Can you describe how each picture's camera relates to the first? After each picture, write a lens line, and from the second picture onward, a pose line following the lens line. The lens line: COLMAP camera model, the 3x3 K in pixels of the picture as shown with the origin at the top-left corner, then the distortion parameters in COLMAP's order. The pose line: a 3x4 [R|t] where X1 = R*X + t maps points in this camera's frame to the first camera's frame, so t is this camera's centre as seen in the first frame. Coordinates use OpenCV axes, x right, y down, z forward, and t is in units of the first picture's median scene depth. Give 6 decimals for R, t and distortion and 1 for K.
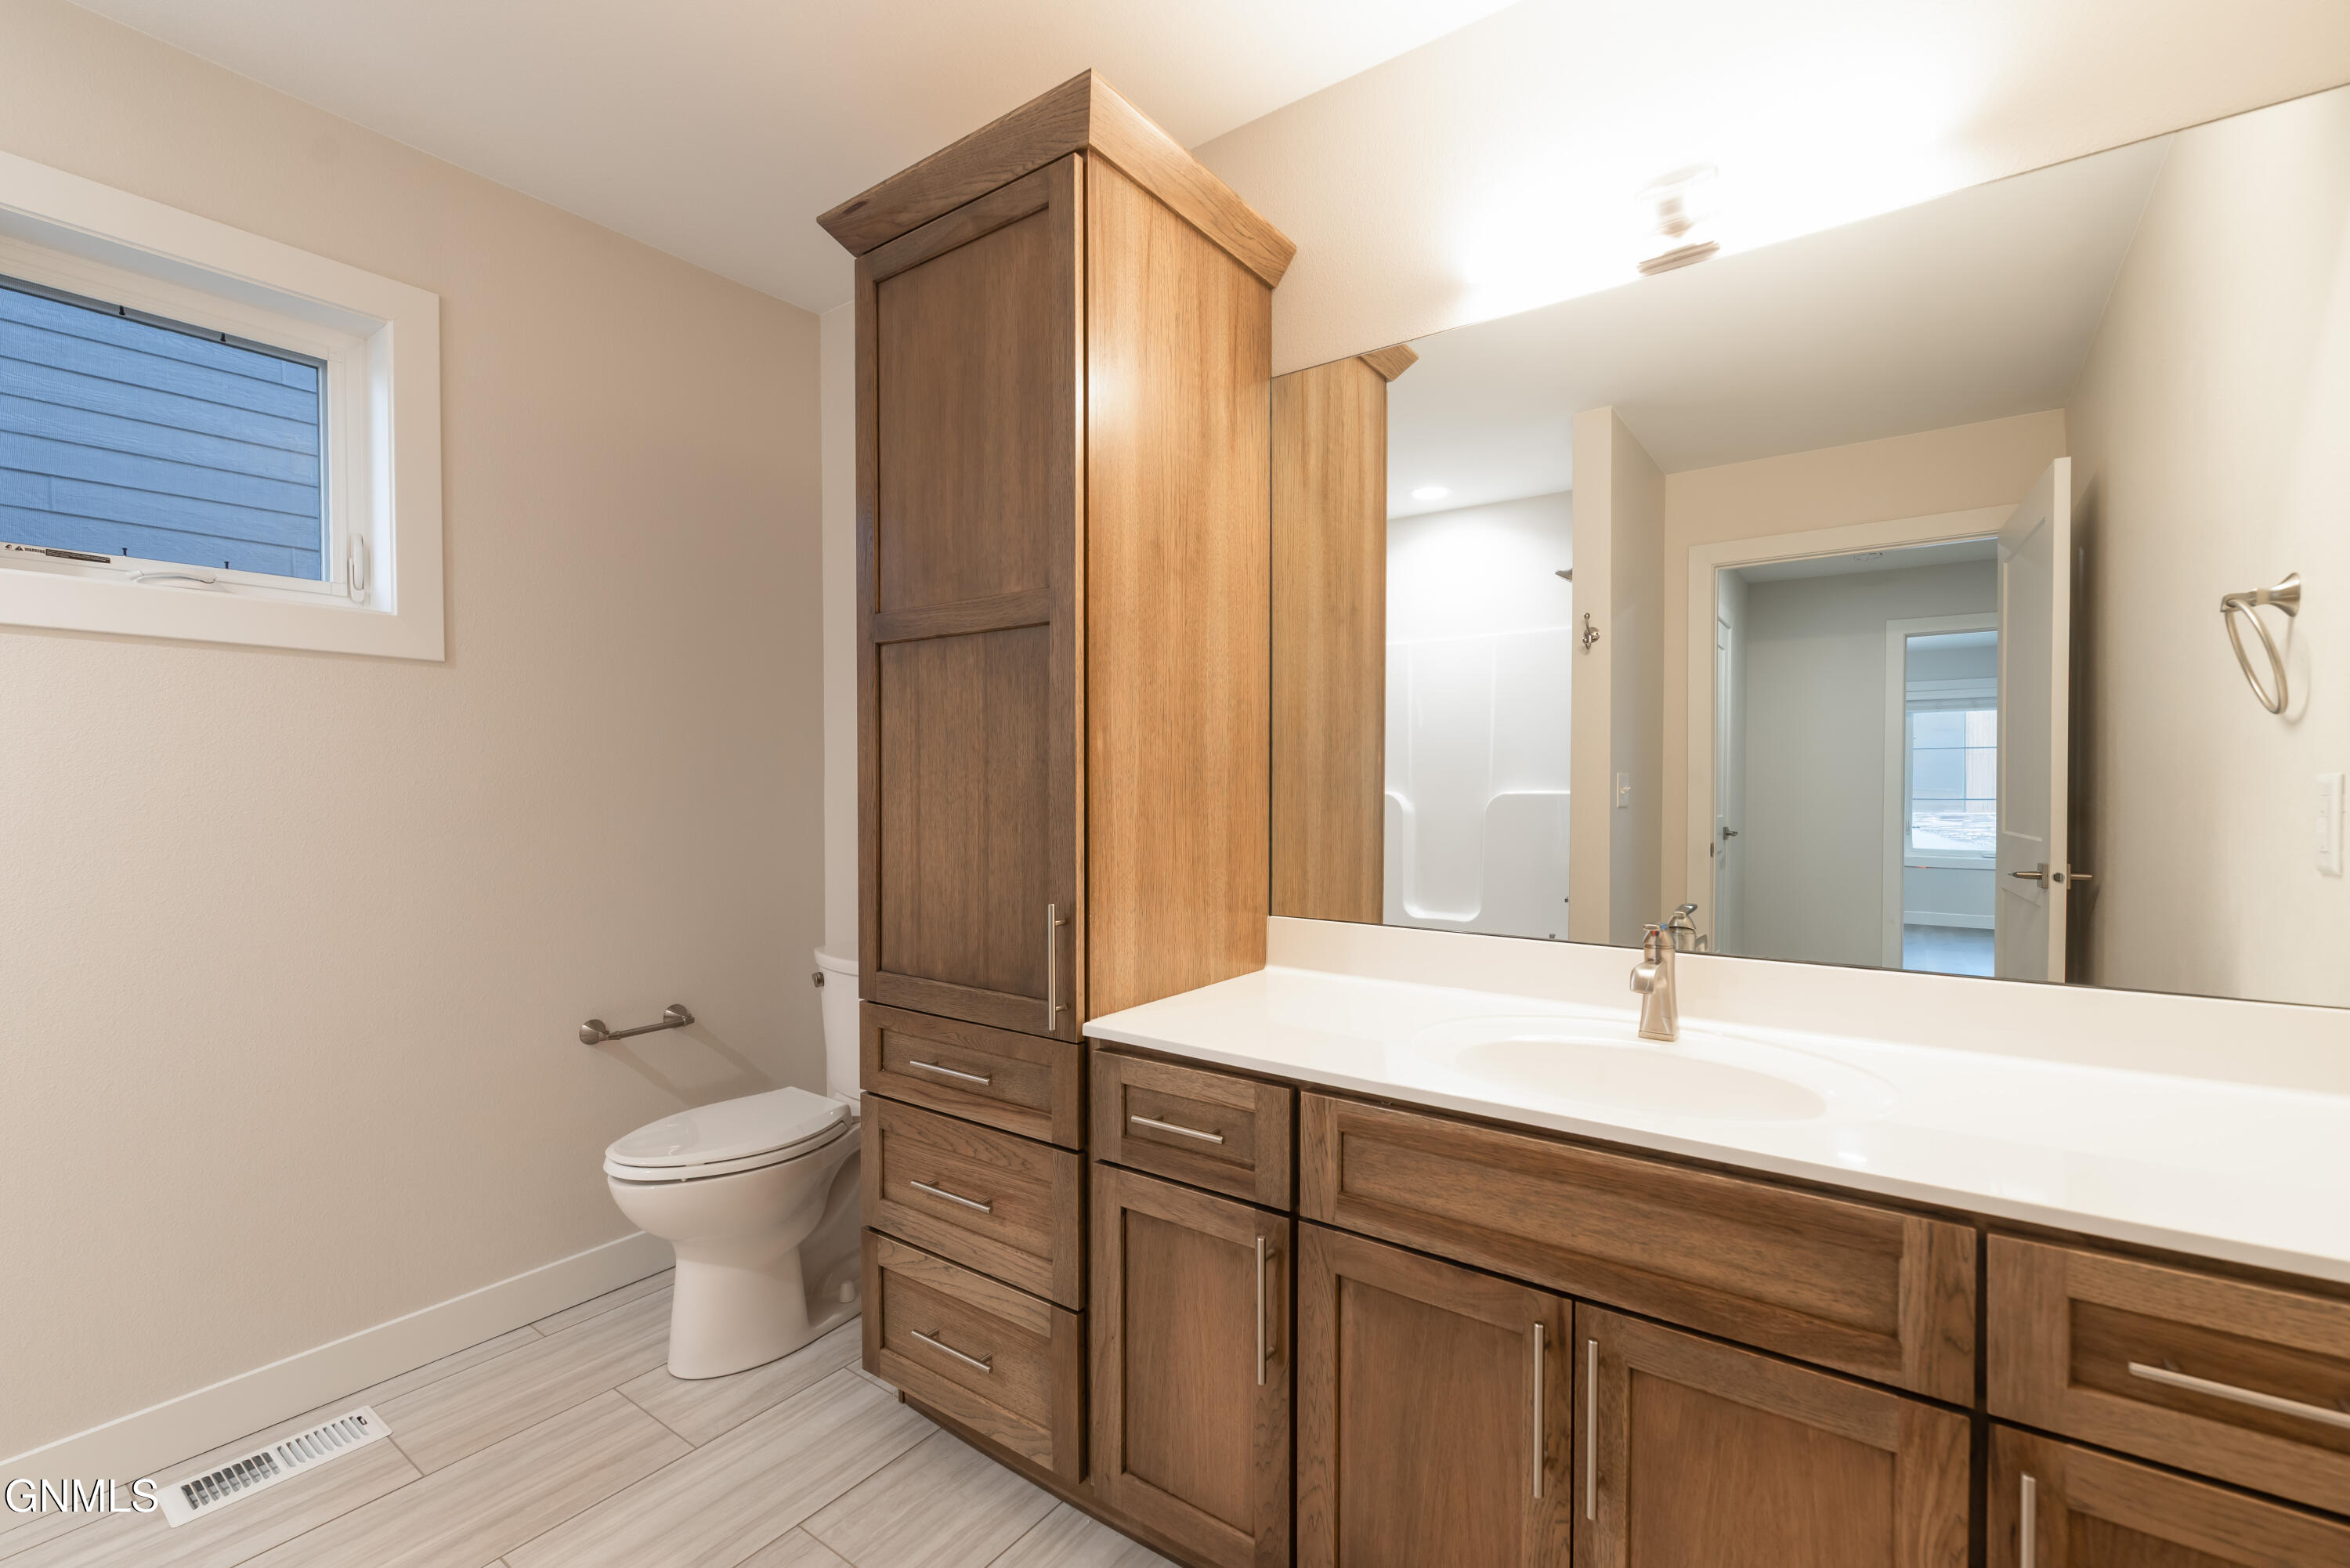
lens RADIAL K [[1011.2, 0, 1173.7], [0, 1011.2, 795.1], [0, 0, 1]] dist [0.001389, 0.000399]
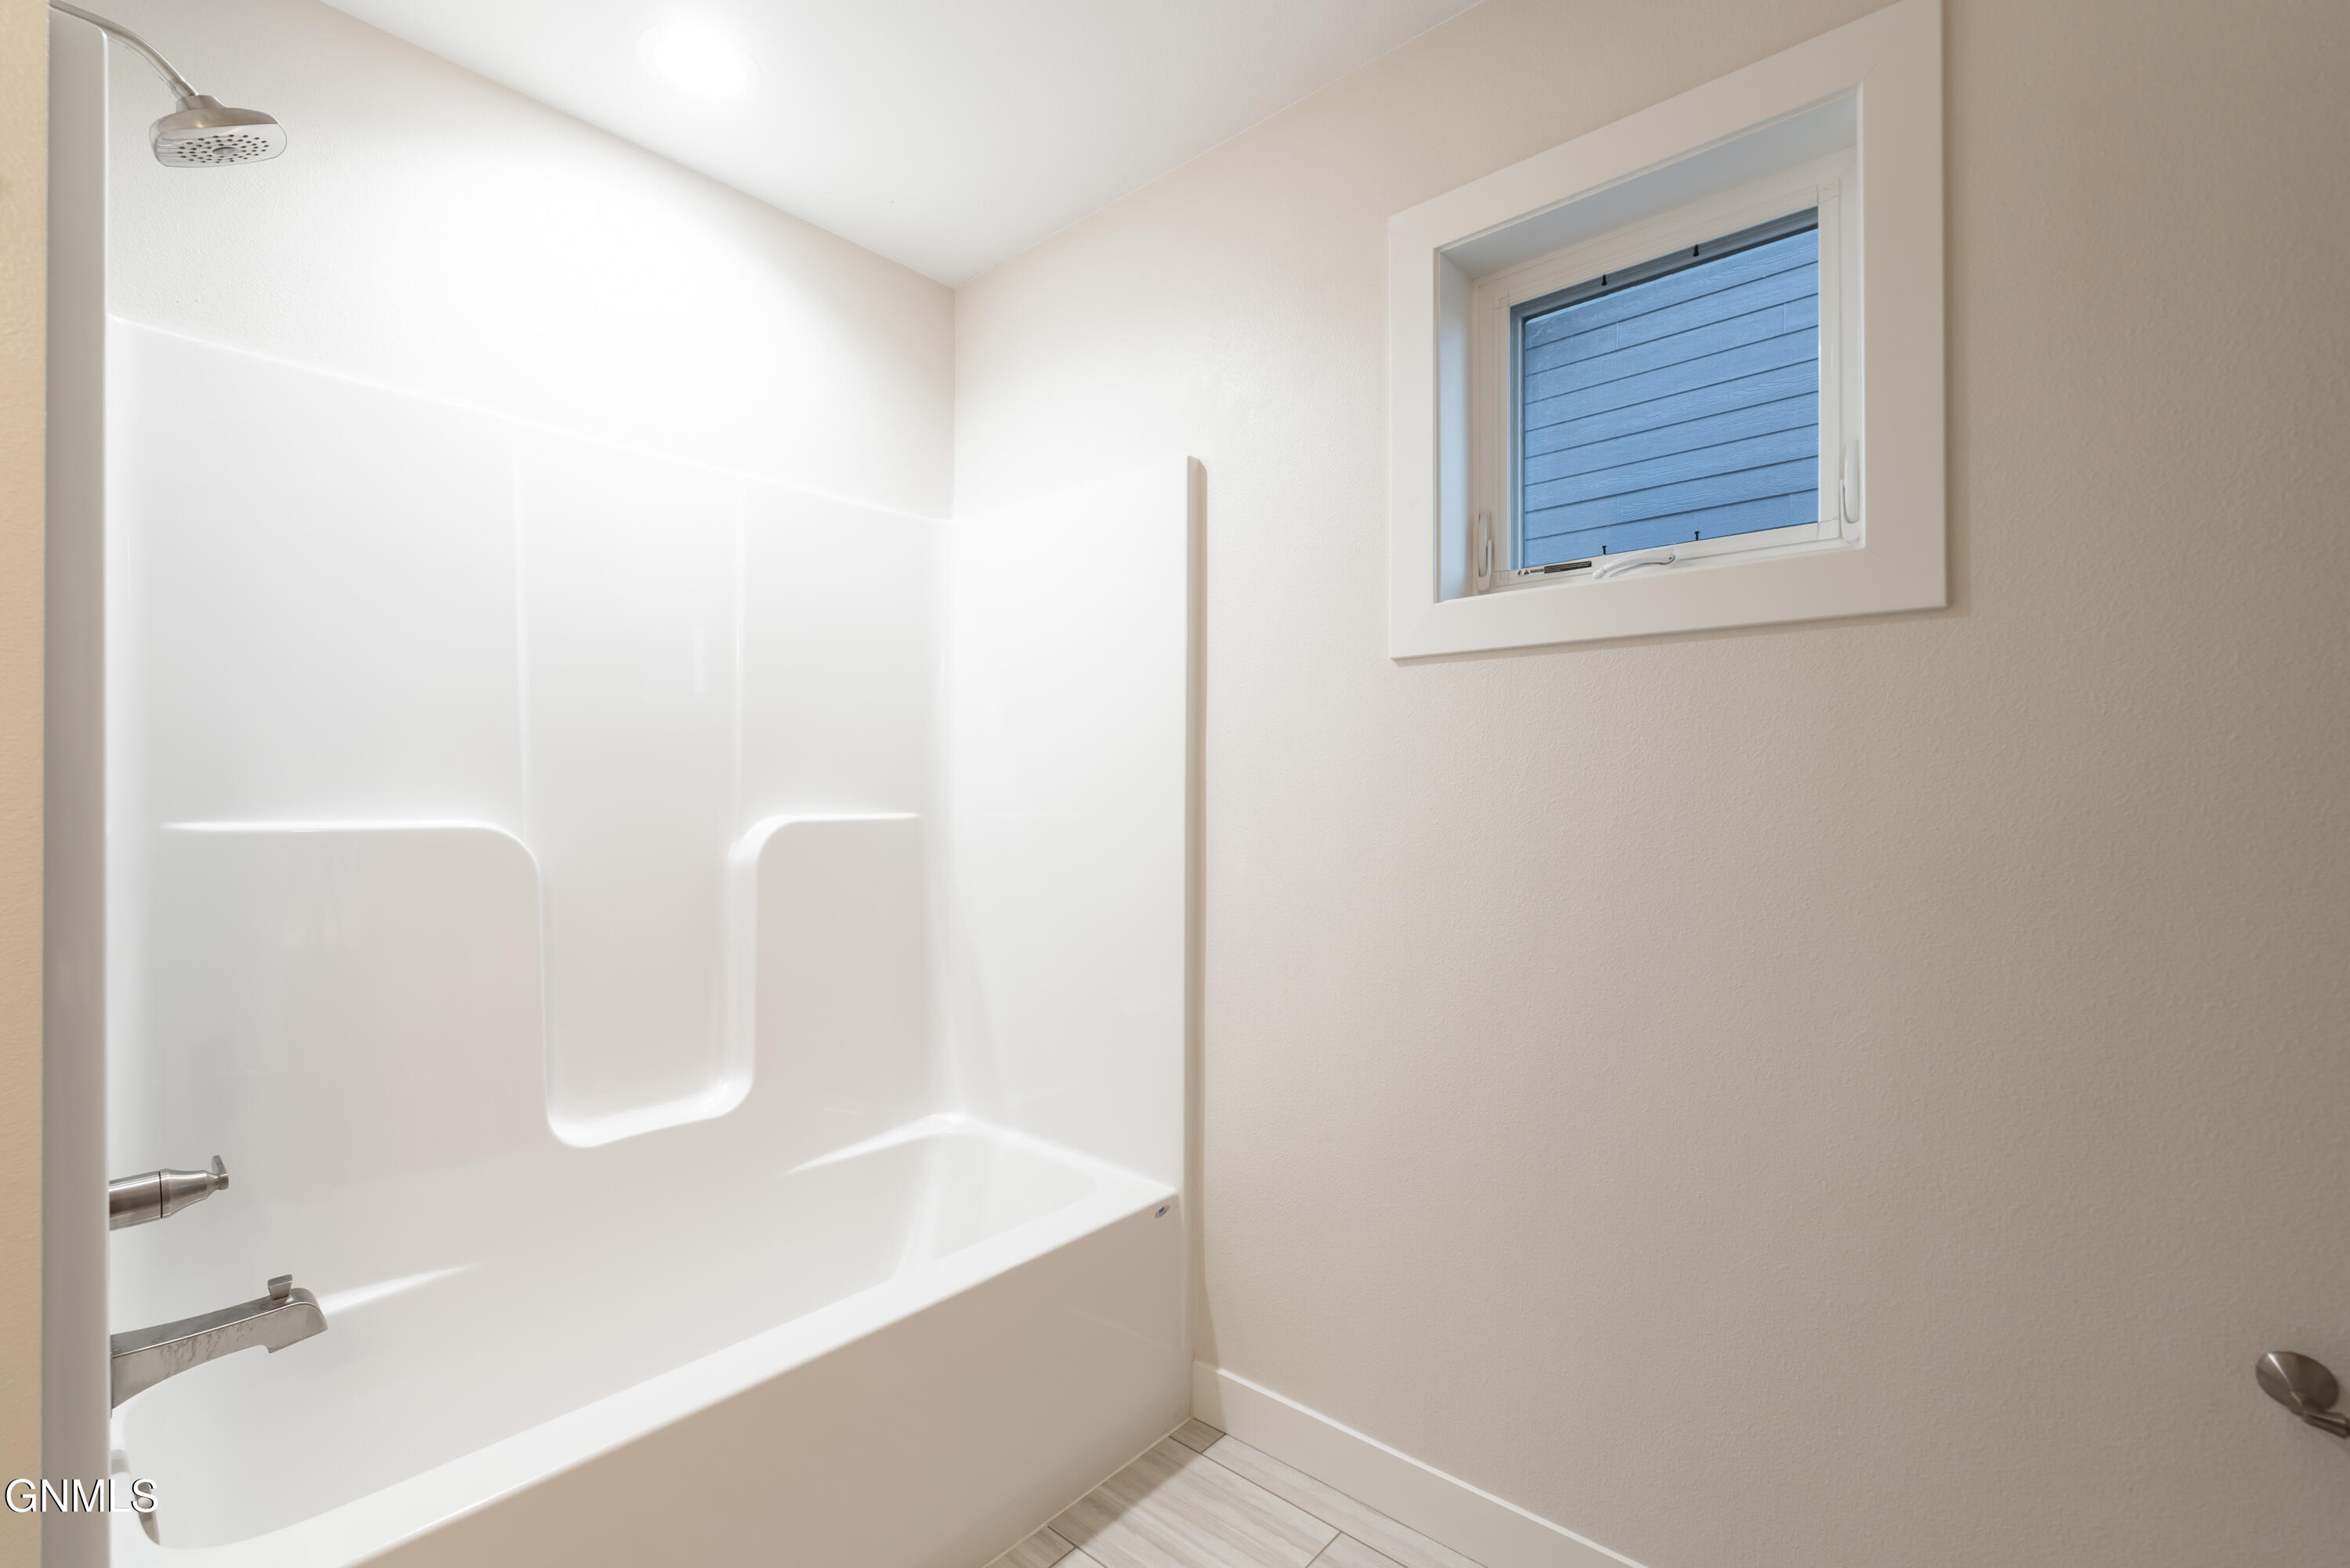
lens RADIAL K [[1011.2, 0, 1173.7], [0, 1011.2, 795.1], [0, 0, 1]] dist [0.001389, 0.000399]
pose [[-0.084470, -0.000525, -0.996426, -0.101159], [-0.015503, 0.999880, 0.000787, -0.016771], [0.996305, 0.015514, -0.084468, 0.621201]]
